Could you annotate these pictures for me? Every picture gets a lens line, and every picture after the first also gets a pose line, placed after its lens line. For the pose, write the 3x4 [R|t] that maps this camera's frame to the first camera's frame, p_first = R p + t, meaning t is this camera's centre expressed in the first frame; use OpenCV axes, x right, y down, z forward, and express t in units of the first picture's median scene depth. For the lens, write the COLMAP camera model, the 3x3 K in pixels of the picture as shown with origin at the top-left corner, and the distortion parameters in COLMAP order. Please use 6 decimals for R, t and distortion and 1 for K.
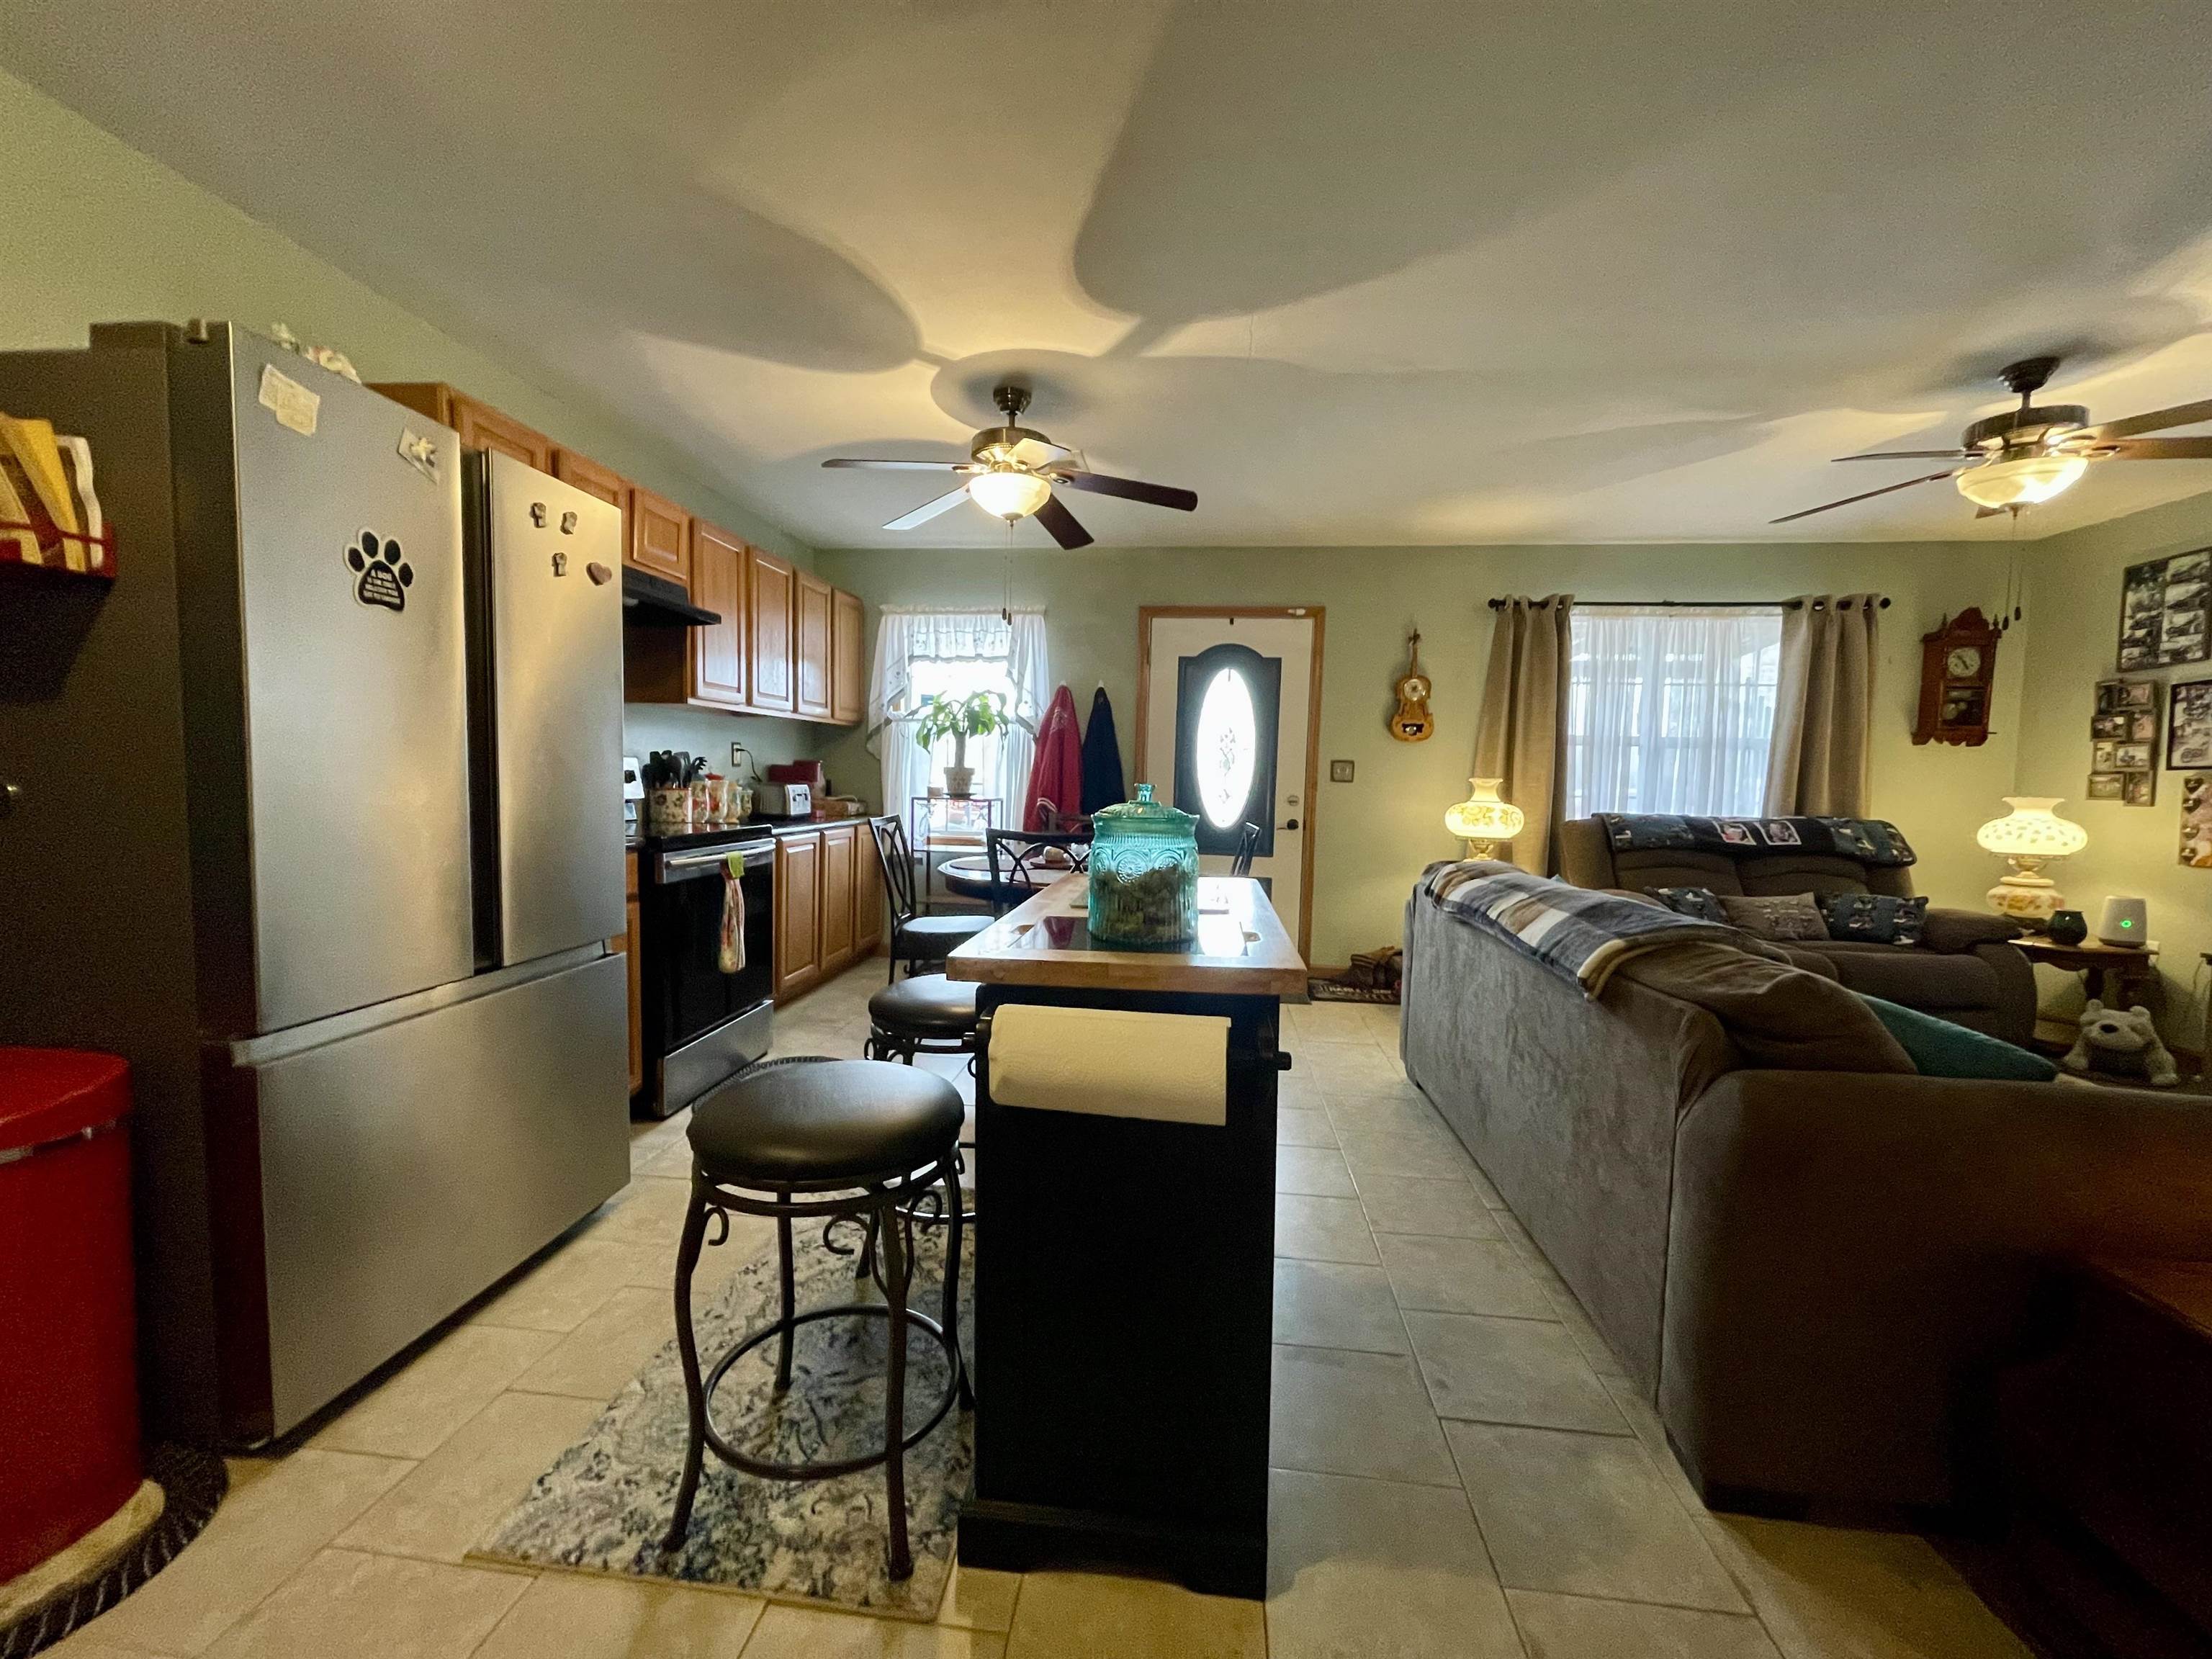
lens RADIAL K [[892.2, 0, 1098.9], [0, 892.2, 834.2], [0, 0, 1]] dist [0.000421, -0.000635]
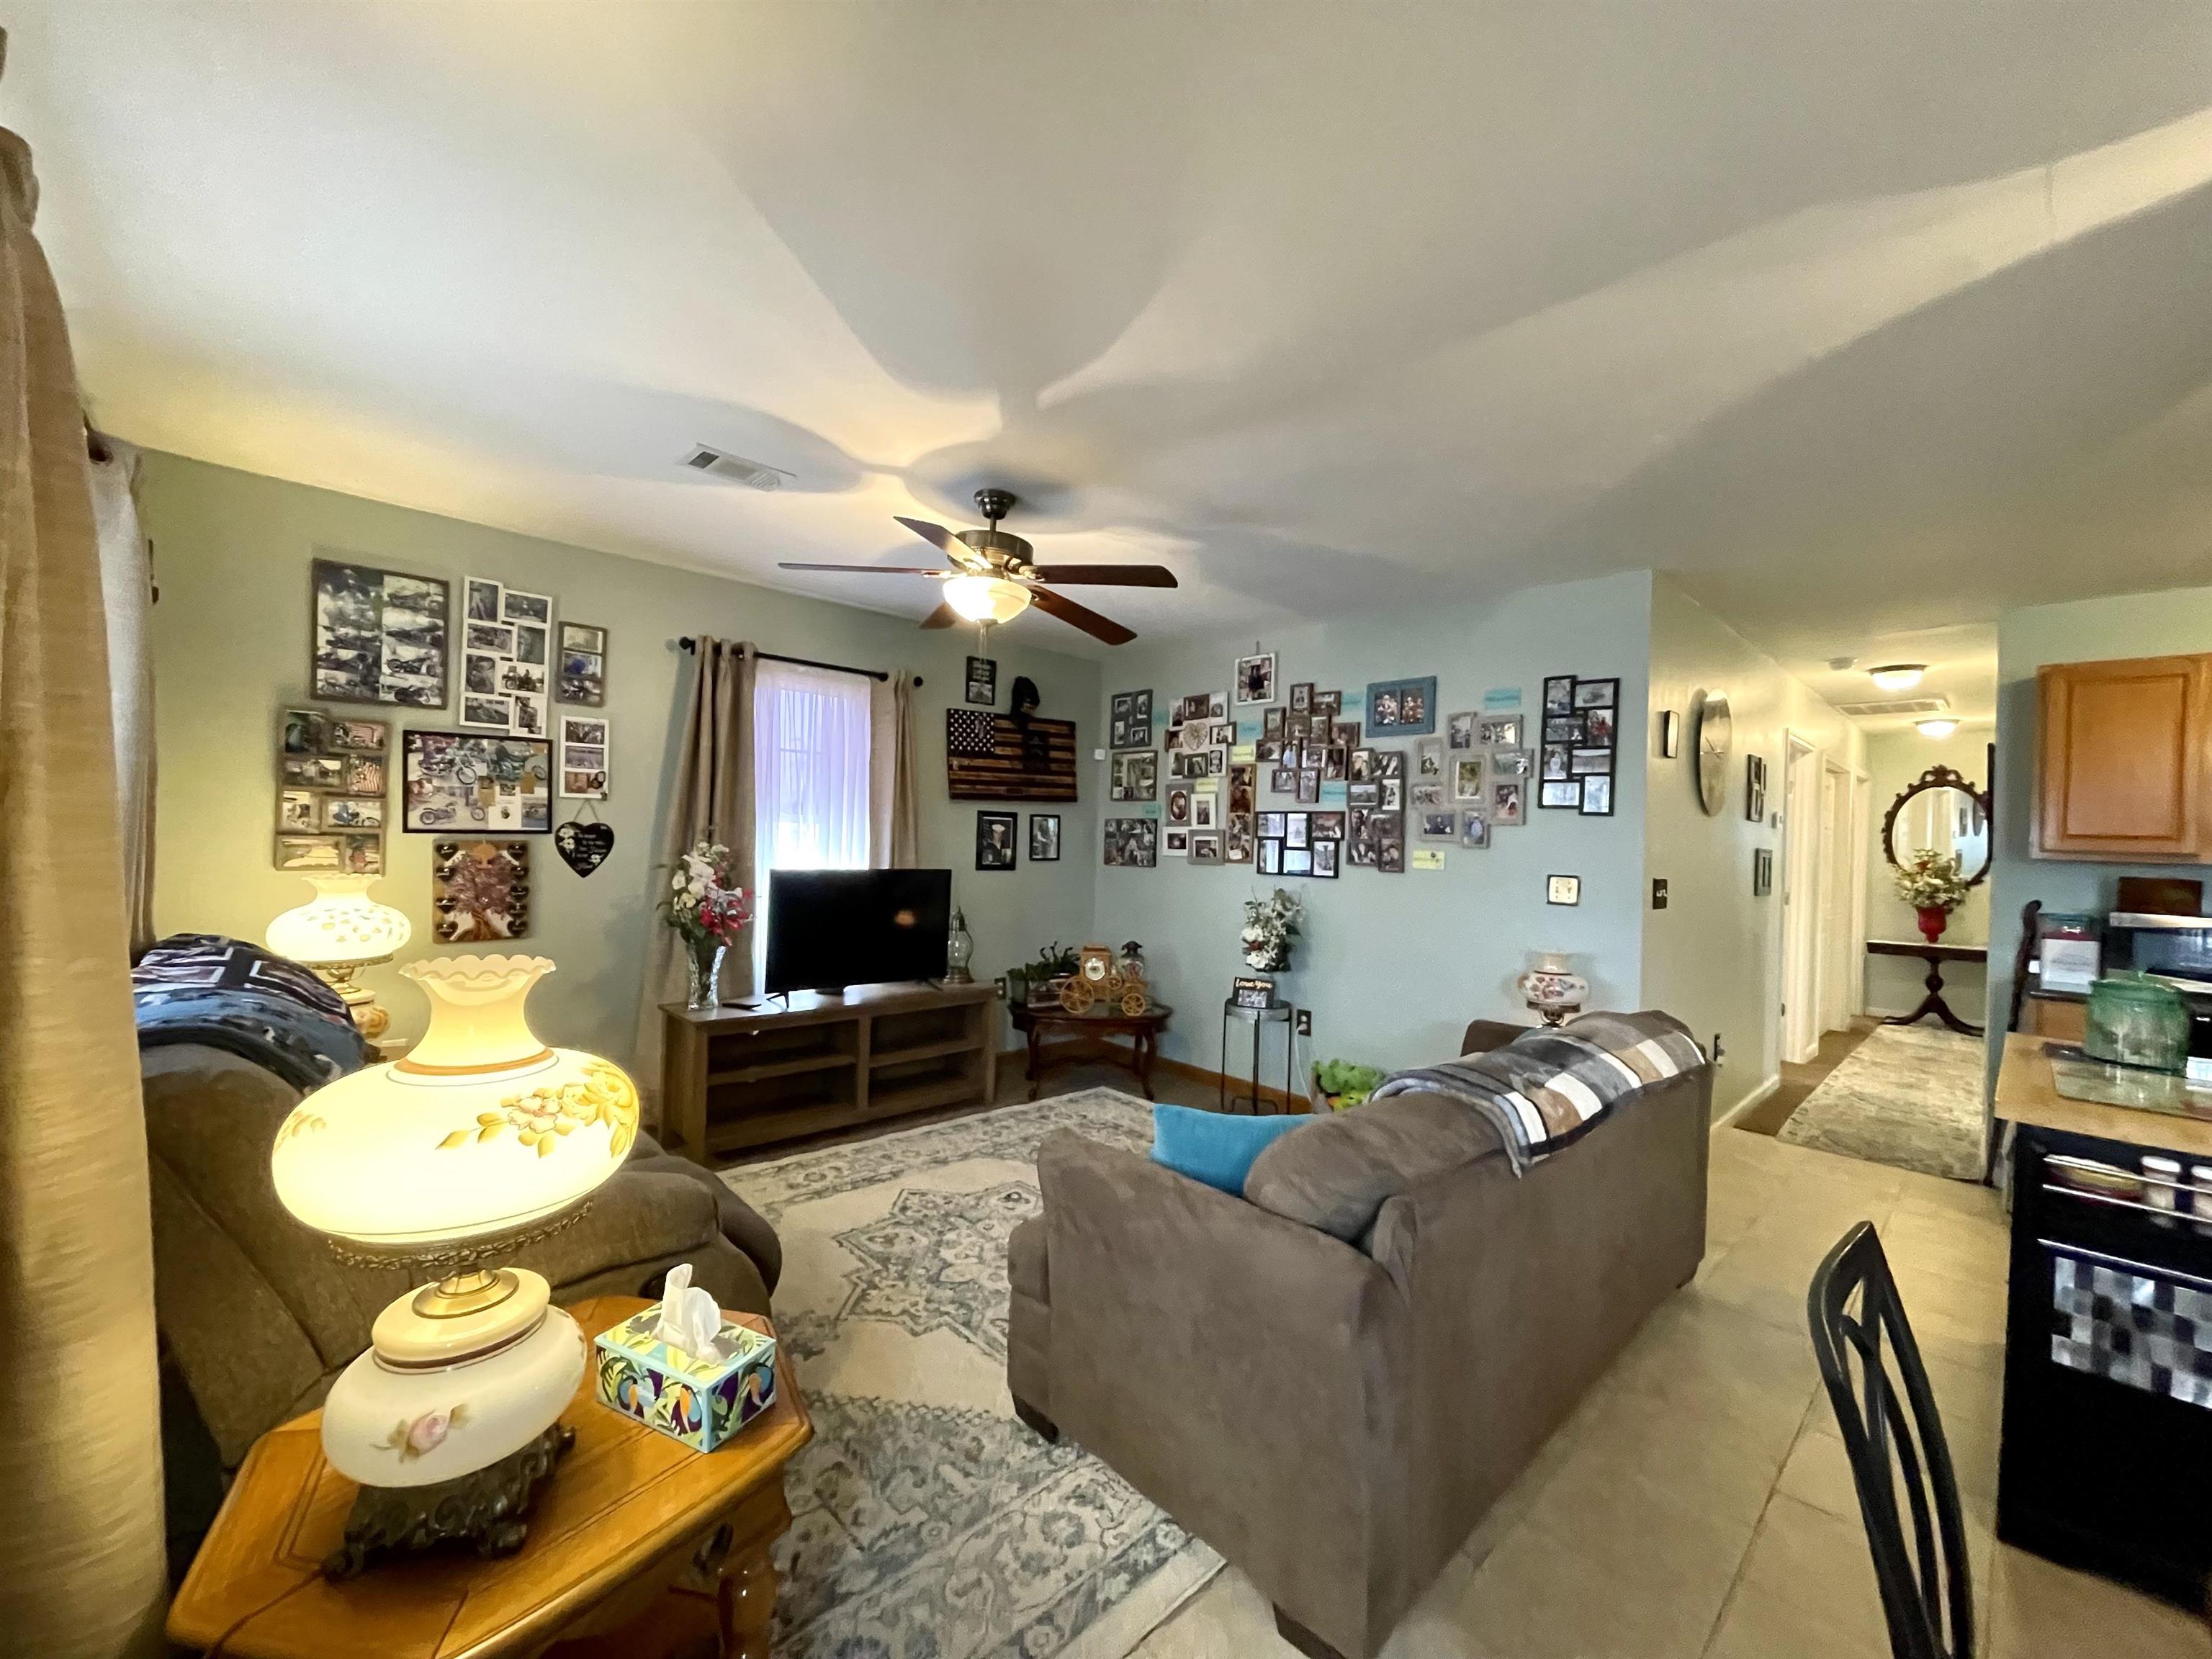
lens RADIAL K [[892.2, 0, 1098.9], [0, 892.2, 834.2], [0, 0, 1]] dist [0.000421, -0.000635]
pose [[-0.764859, -0.049817, 0.642268, 0.162008], [-0.013833, 0.998046, 0.060940, -0.126432], [-0.644049, 0.037726, -0.764053, 1.185073]]
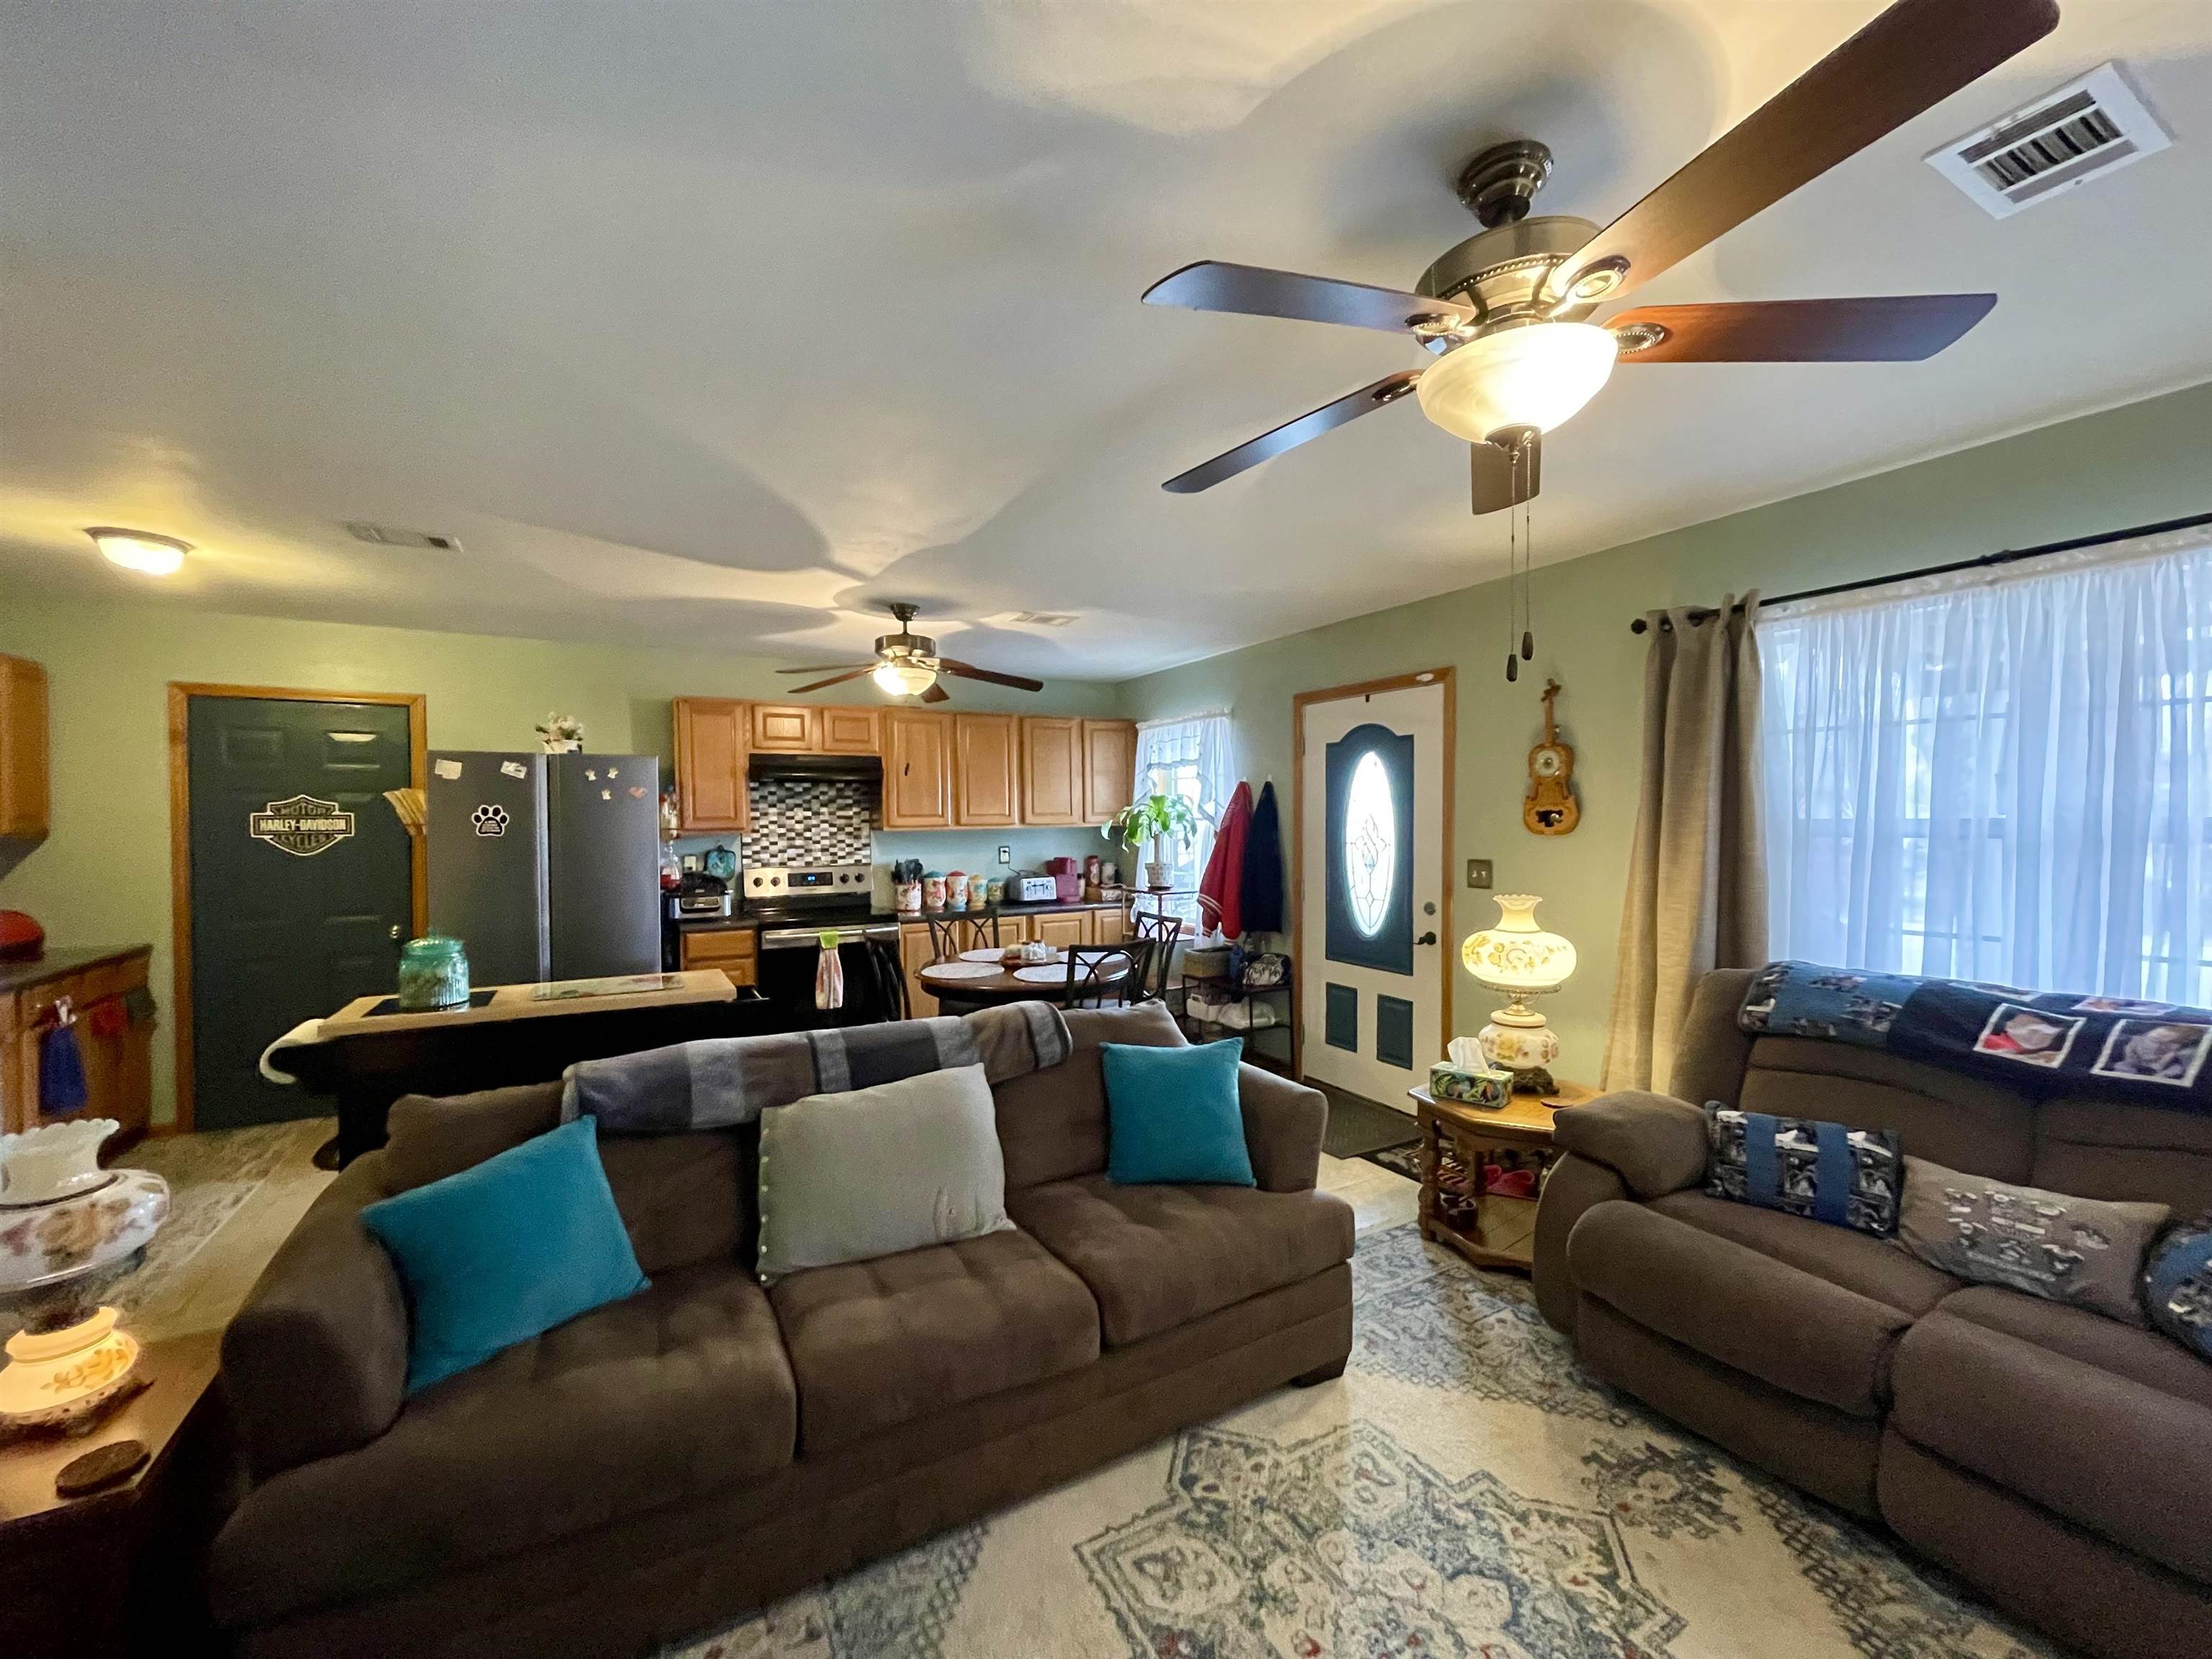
lens RADIAL K [[892.2, 0, 1098.9], [0, 892.2, 834.2], [0, 0, 1]] dist [0.000421, -0.000635]
pose [[0.581978, -0.013368, -0.813095, 0.887335], [-0.031065, 0.998770, -0.038656, -0.081669], [0.812611, 0.047756, 0.580846, 0.363079]]
